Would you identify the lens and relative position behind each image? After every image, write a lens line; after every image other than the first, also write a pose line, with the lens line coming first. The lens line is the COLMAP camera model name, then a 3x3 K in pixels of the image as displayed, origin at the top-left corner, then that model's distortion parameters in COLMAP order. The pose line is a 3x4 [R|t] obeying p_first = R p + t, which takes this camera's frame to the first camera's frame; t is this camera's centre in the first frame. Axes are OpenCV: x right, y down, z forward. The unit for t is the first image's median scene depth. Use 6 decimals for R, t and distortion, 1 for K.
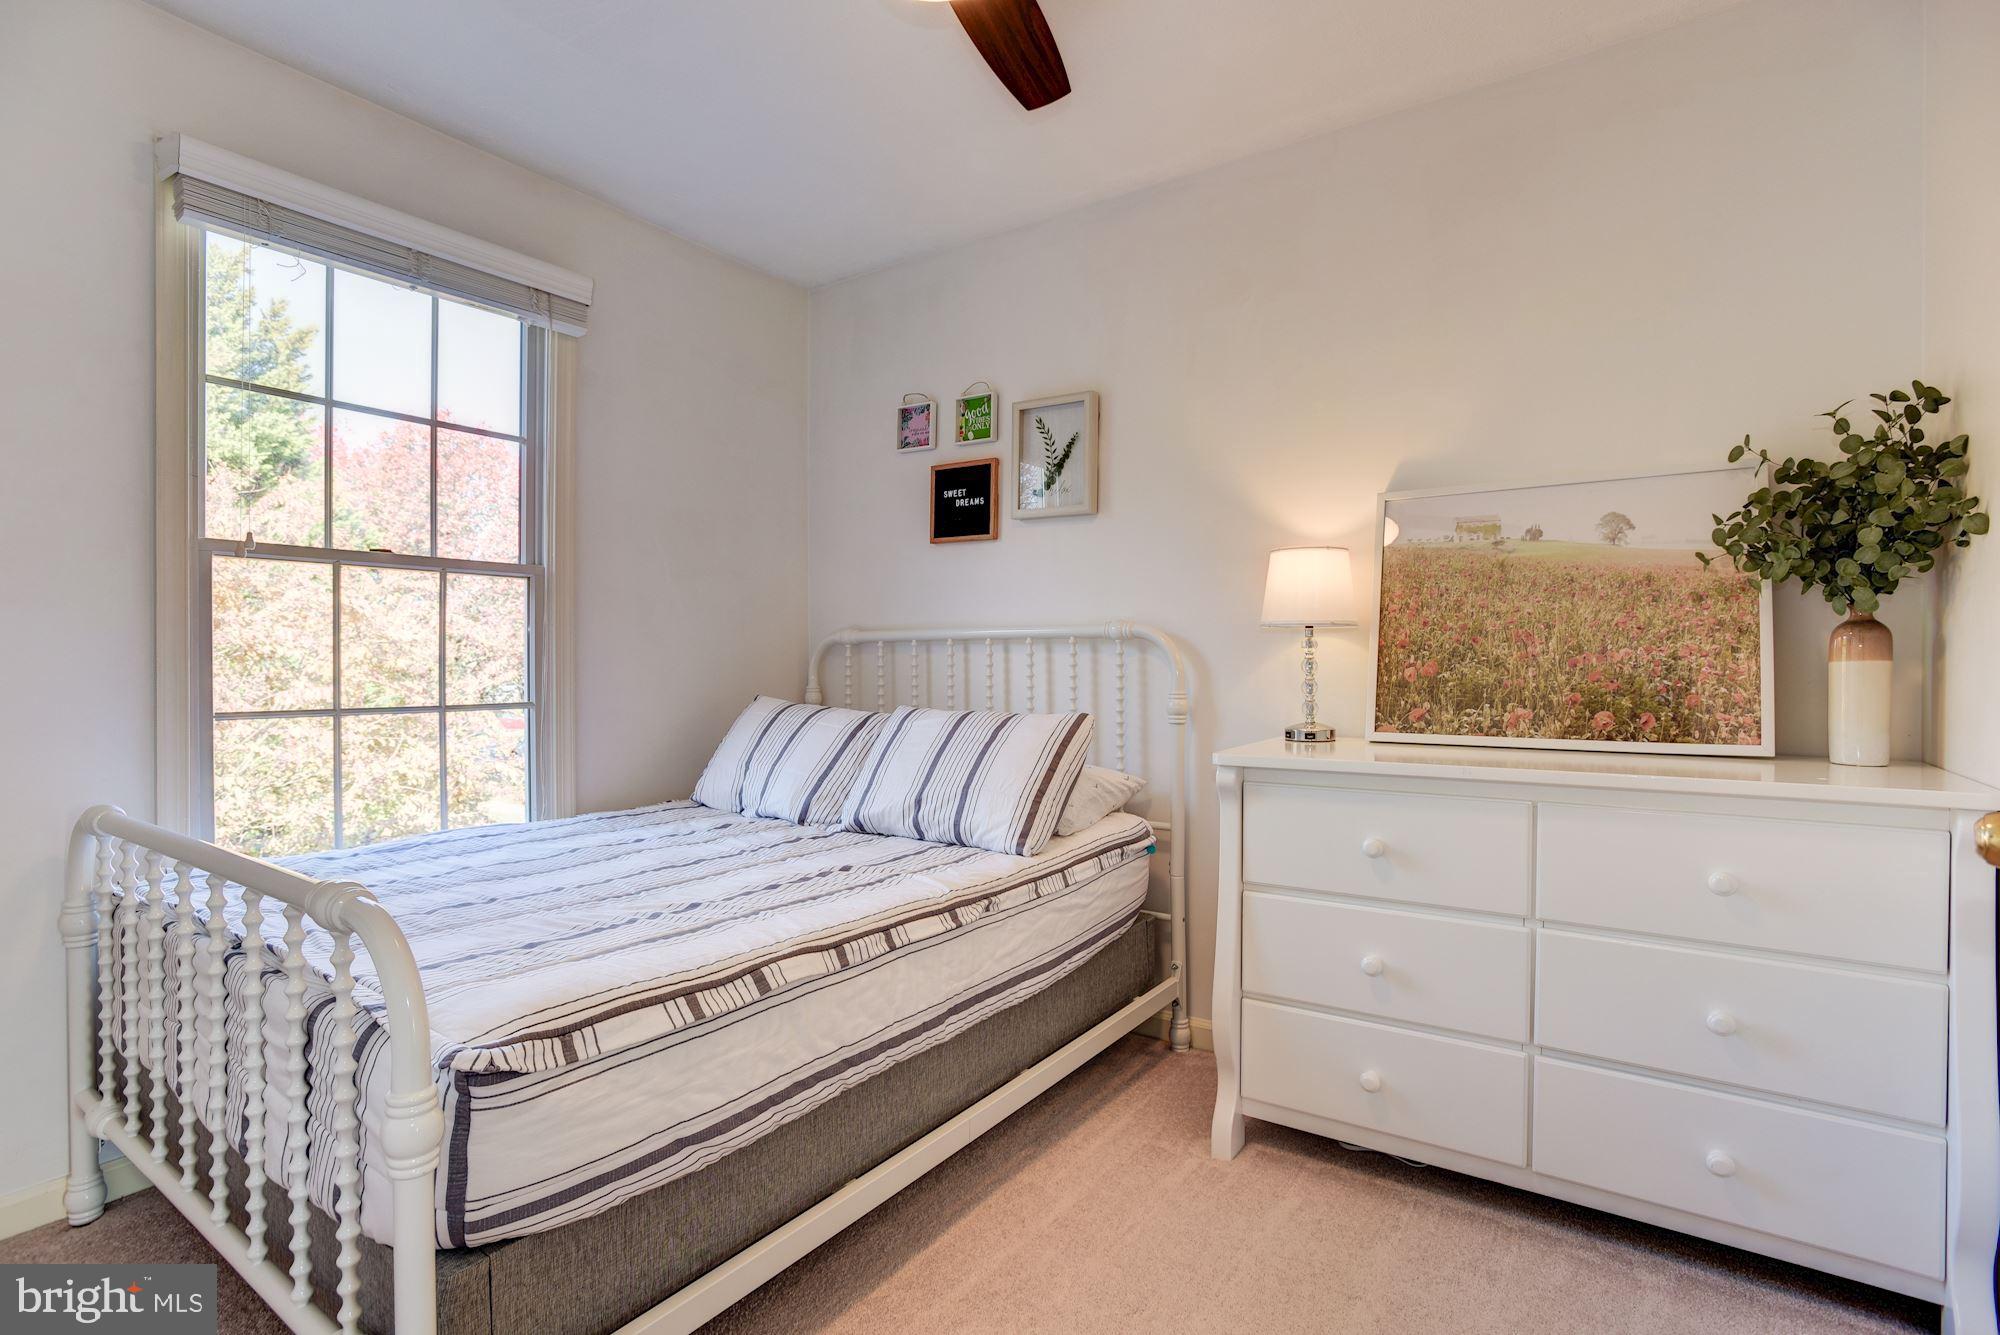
lens RADIAL K [[955.5, 0, 998.3], [0, 955.5, 663.8], [0, 0, 1]] dist [-0.026562, 0.006189]
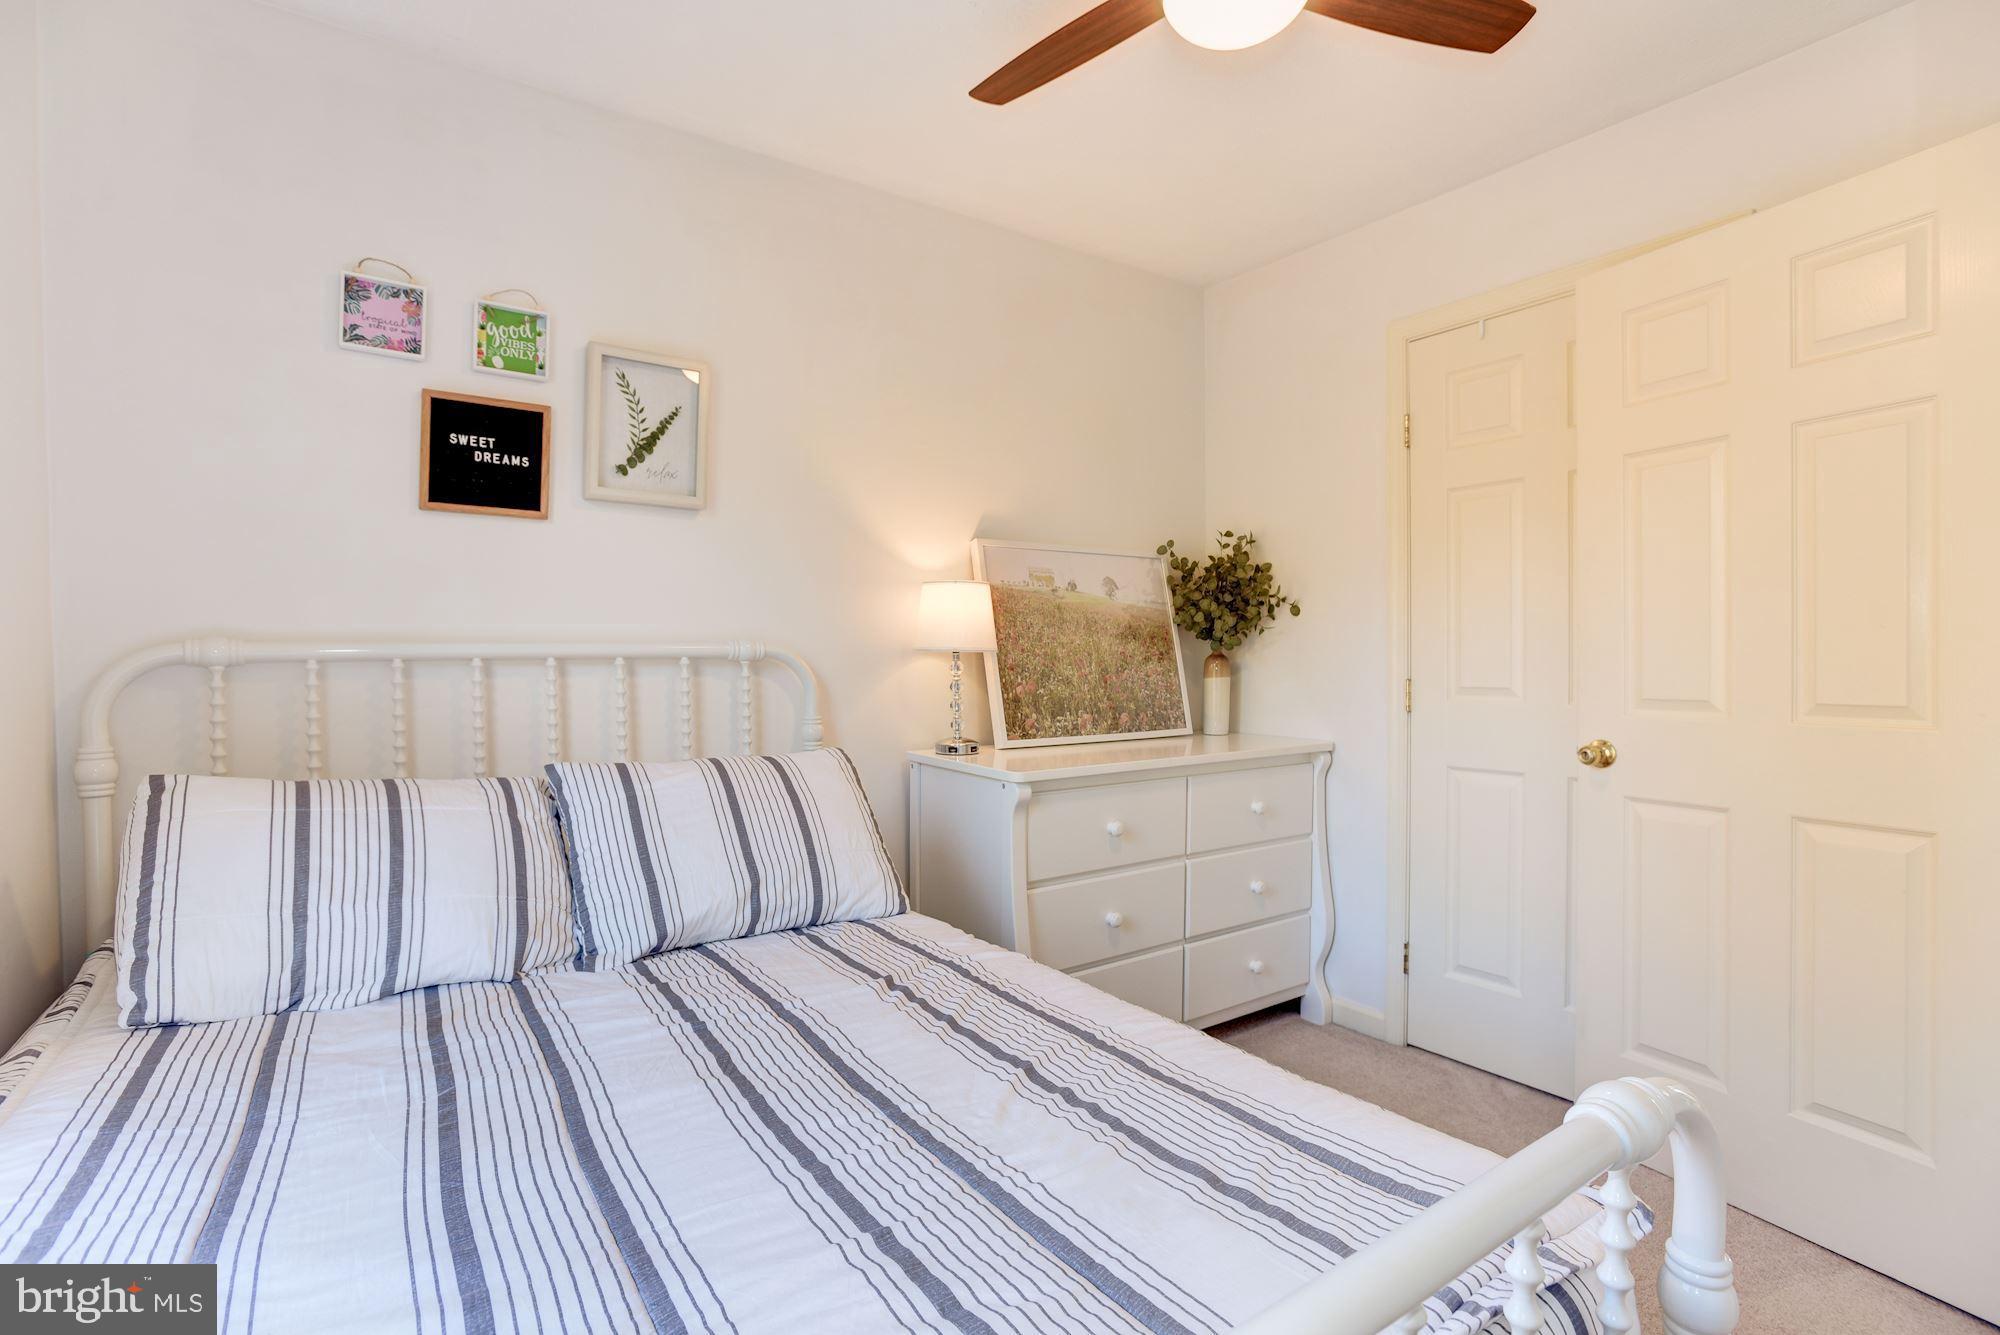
lens RADIAL K [[955.5, 0, 1002.4], [0, 955.5, 666.2], [0, 0, 1]] dist [-0.026562, 0.006189]
pose [[0.361487, -0.010847, 0.932314, -0.750864], [0.005829, 0.999939, 0.009374, -0.034745], [-0.932359, 0.002046, 0.361528, 0.584644]]
